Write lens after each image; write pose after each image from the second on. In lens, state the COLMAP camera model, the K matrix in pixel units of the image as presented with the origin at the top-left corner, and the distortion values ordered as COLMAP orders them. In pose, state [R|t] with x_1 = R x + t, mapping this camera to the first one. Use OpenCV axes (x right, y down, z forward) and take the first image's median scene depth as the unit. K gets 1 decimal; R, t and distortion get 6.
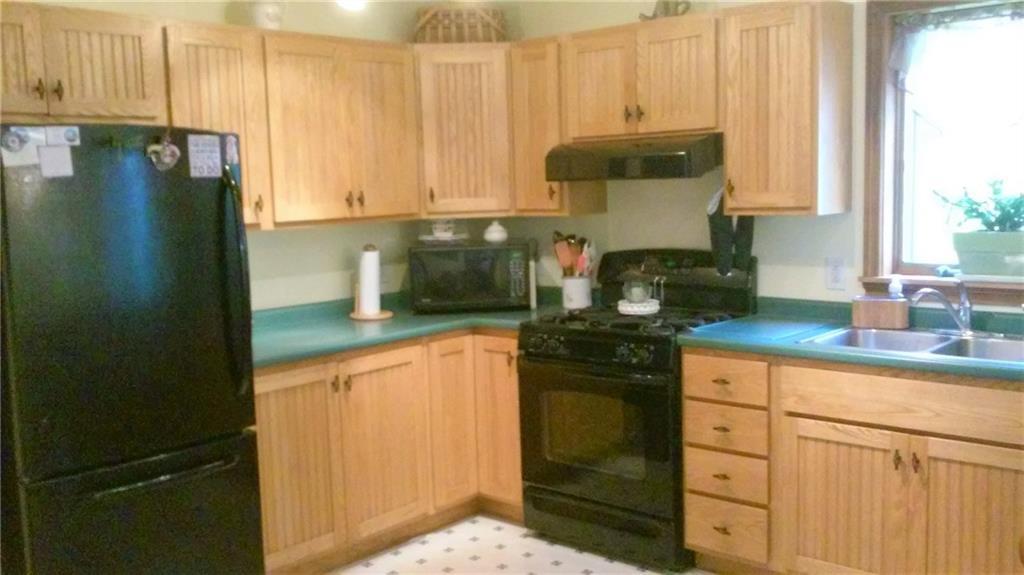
lens RADIAL K [[997.5, 0, 511.1], [0, 997.5, 287.5], [0, 0, 1]] dist [-0.000510, 0.000000]
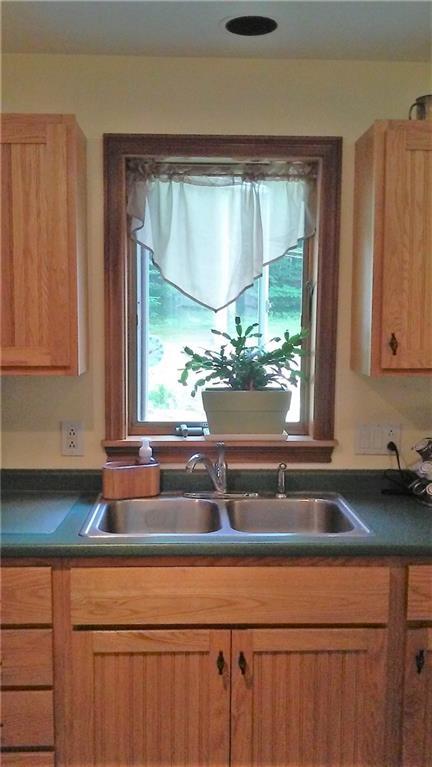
lens RADIAL K [[747.1, 0, 215.5], [0, 747.1, 388.6], [0, 0, 1]] dist [-0.000510, 0.000000]
pose [[0.727767, -0.031215, 0.685114, -0.044155], [0.051396, 0.998637, -0.009096, -0.051675], [-0.683896, 0.041832, 0.728379, 0.477039]]
